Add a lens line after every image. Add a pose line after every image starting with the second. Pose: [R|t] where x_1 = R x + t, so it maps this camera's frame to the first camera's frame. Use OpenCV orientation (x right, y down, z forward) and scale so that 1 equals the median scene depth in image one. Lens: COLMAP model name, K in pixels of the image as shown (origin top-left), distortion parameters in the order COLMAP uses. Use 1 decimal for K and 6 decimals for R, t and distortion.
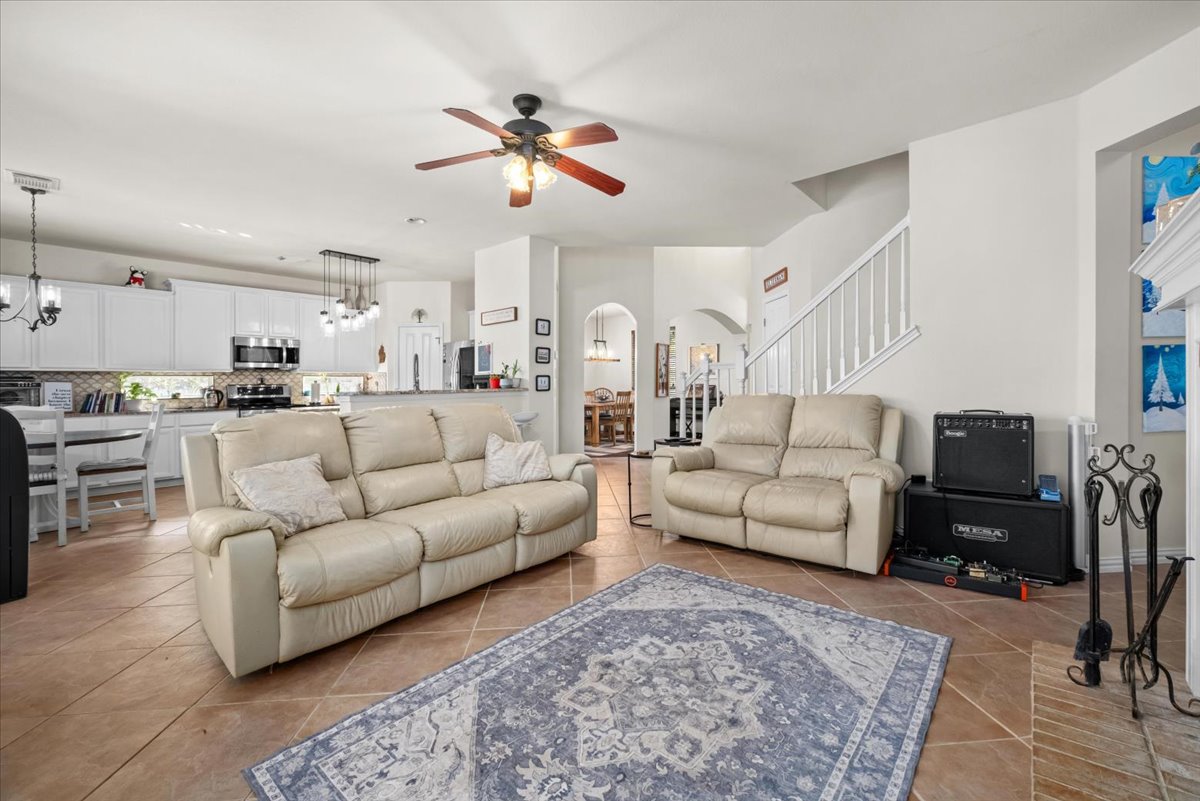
lens RADIAL K [[501.6, 0, 606.1], [0, 501.6, 380.5], [0, 0, 1]] dist [-0.014768, 0.002884]
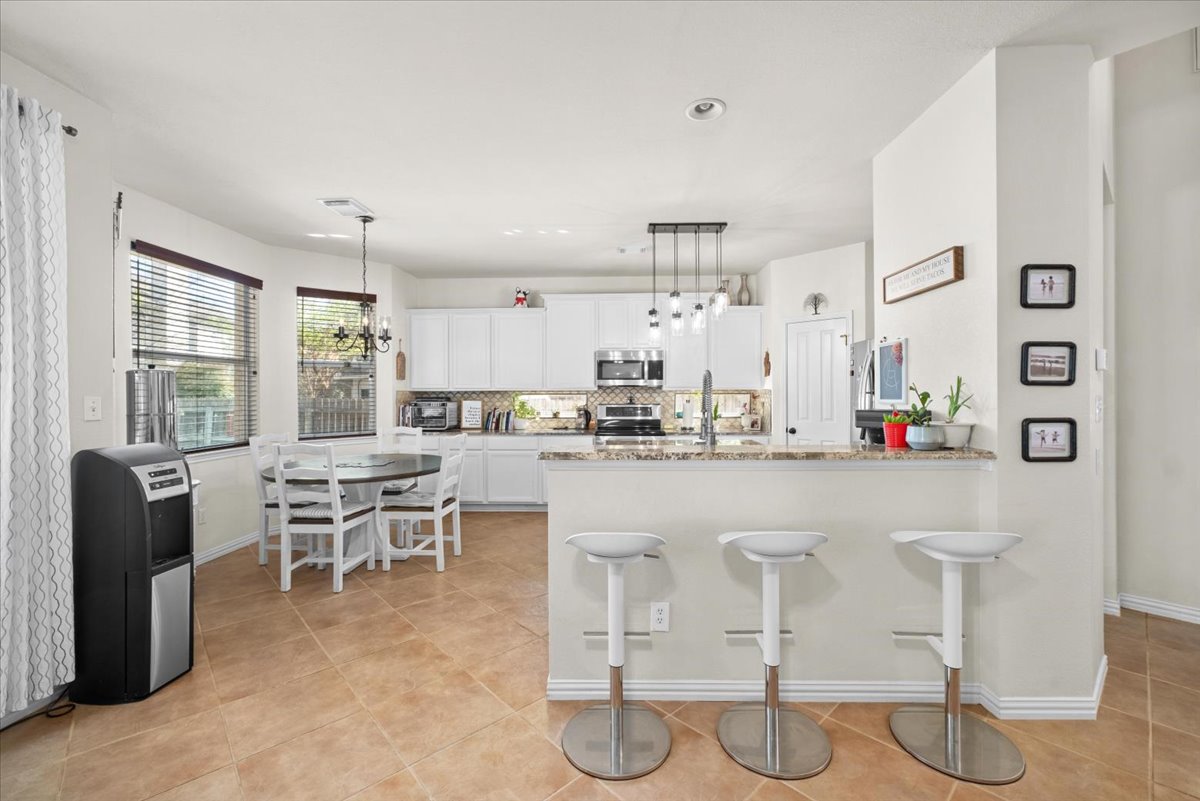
lens RADIAL K [[501.6, 0, 600.2], [0, 501.6, 387.8], [0, 0, 1]] dist [-0.014768, 0.002884]
pose [[0.614194, 0.008265, -0.789112, -0.042309], [-0.000043, 0.999946, 0.010440, -0.037518], [0.789155, -0.006378, 0.614161, 0.535842]]
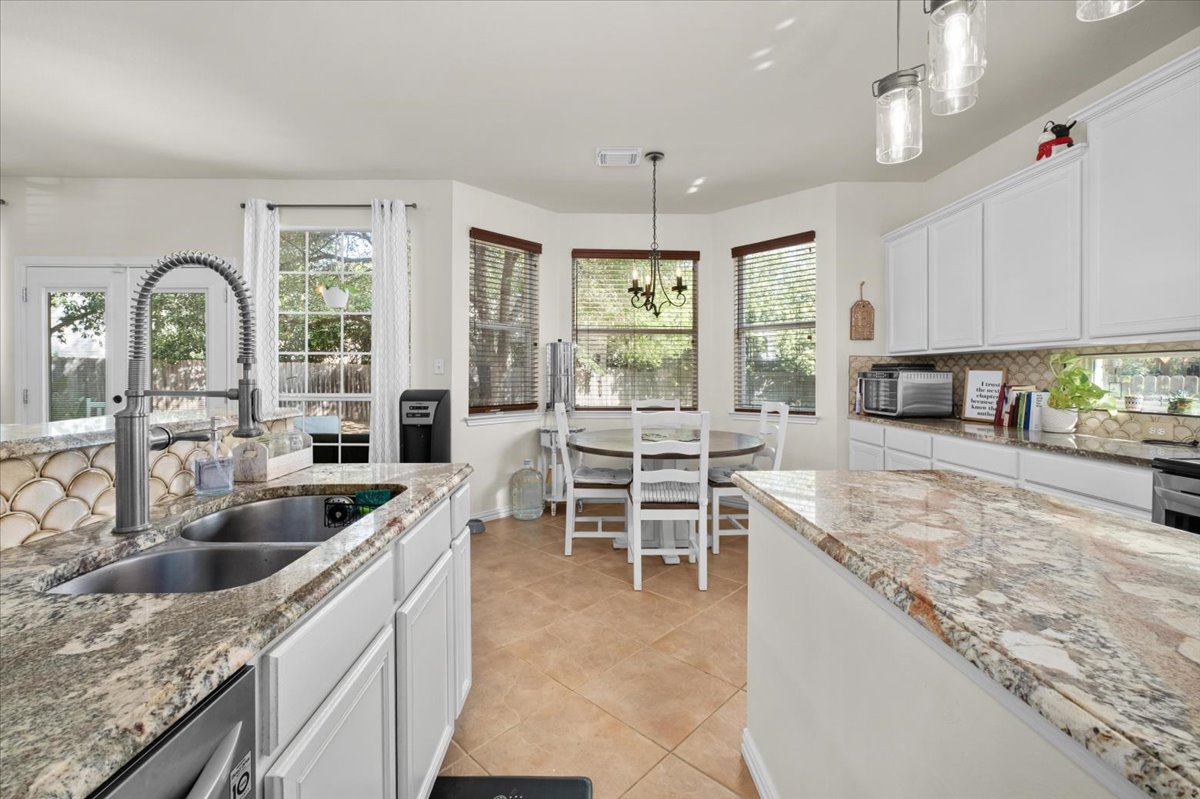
lens RADIAL K [[501.6, 0, 605.5], [0, 501.6, 378.9], [0, 0, 1]] dist [-0.014768, 0.002884]
pose [[-0.745191, 0.019632, -0.666562, -0.353723], [0.016643, 0.999803, 0.010841, -0.000991], [0.666643, -0.003015, -0.745371, 1.143901]]
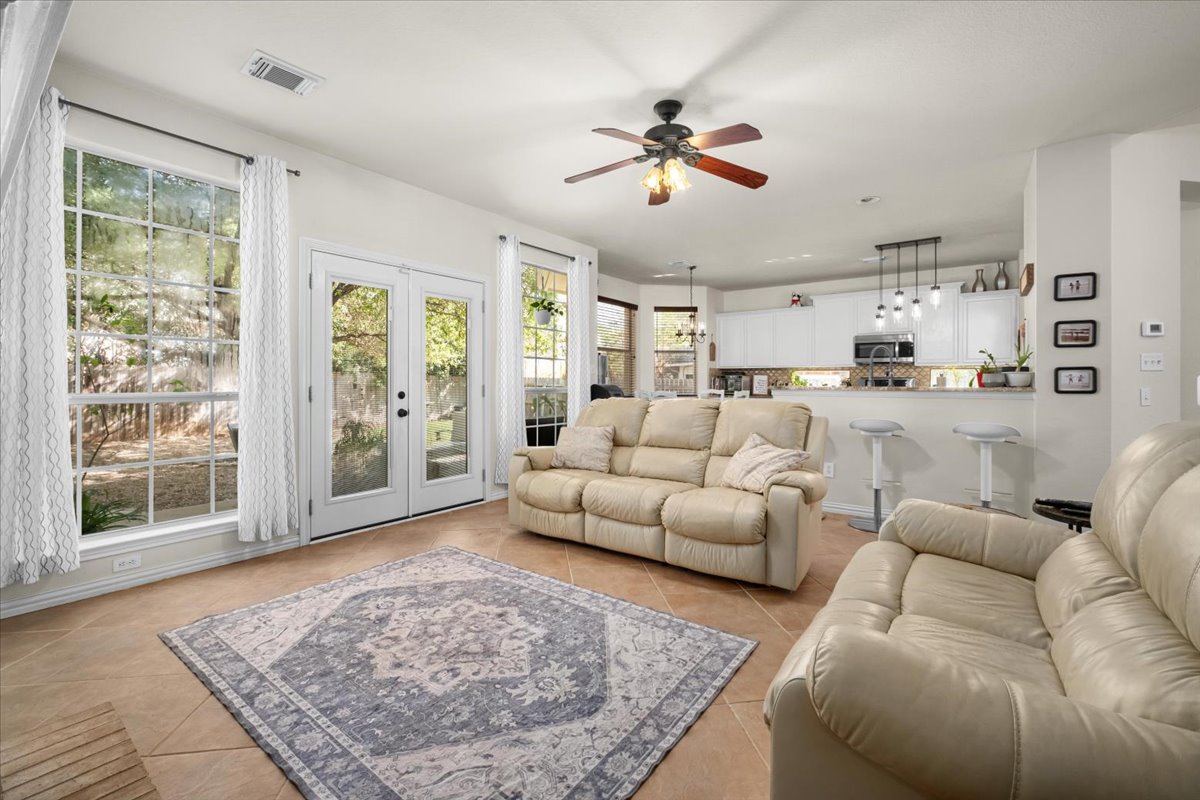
lens RADIAL K [[501.6, 0, 611.6], [0, 501.6, 369.3], [0, 0, 1]] dist [-0.014768, 0.002884]
pose [[0.071565, -0.007789, -0.997406, 0.437089], [0.004761, 0.999961, -0.007467, -0.006493], [0.997425, -0.004215, 0.071599, 0.416944]]
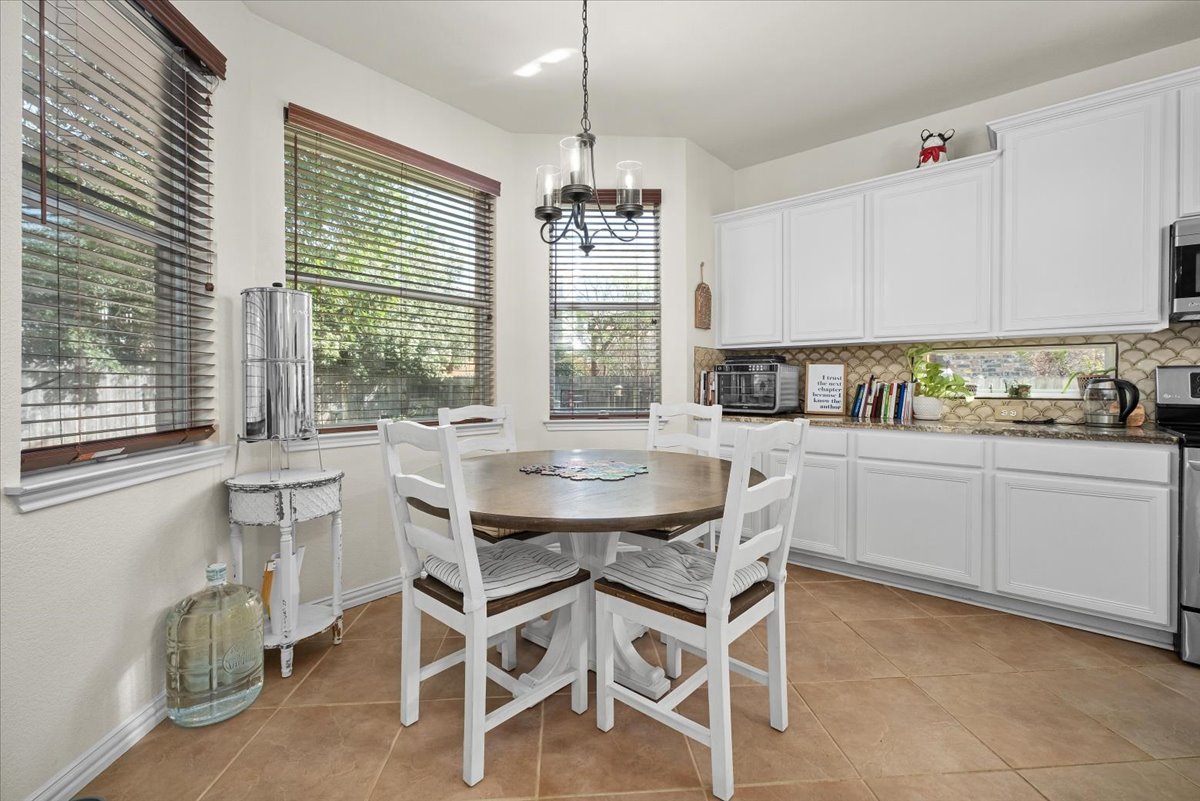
lens RADIAL K [[501.6, 0, 601.0], [0, 501.6, 387.1], [0, 0, 1]] dist [-0.014768, 0.002884]
pose [[-0.017729, 0.027284, -0.999471, -0.475482], [0.009278, 0.999589, 0.027122, 0.012167], [0.999800, -0.008792, -0.017975, 0.729381]]
